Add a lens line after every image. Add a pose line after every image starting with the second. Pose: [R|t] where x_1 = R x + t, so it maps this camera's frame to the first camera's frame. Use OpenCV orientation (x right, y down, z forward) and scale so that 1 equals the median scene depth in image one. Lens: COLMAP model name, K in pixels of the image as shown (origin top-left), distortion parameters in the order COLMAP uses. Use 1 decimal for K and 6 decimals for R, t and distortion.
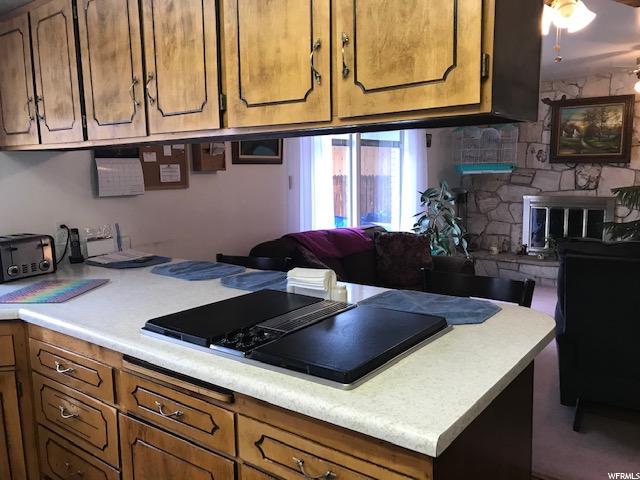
lens RADIAL K [[524.6, 0, 321.4], [0, 524.6, 238.0], [0, 0, 1]] dist [-0.002812, -0.012384]
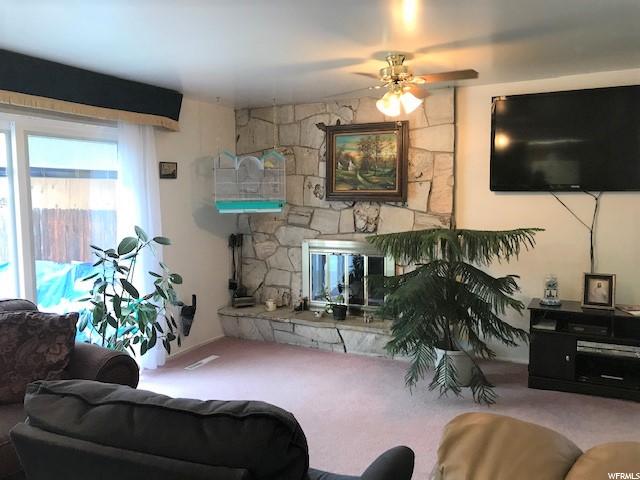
lens RADIAL K [[524.6, 0, 318.3], [0, 524.6, 241.8], [0, 0, 1]] dist [-0.002812, -0.012384]
pose [[0.977250, -0.009455, 0.211880, 0.249817], [0.018792, 0.998937, -0.042098, -0.043671], [-0.211257, 0.045122, 0.976388, 0.198850]]
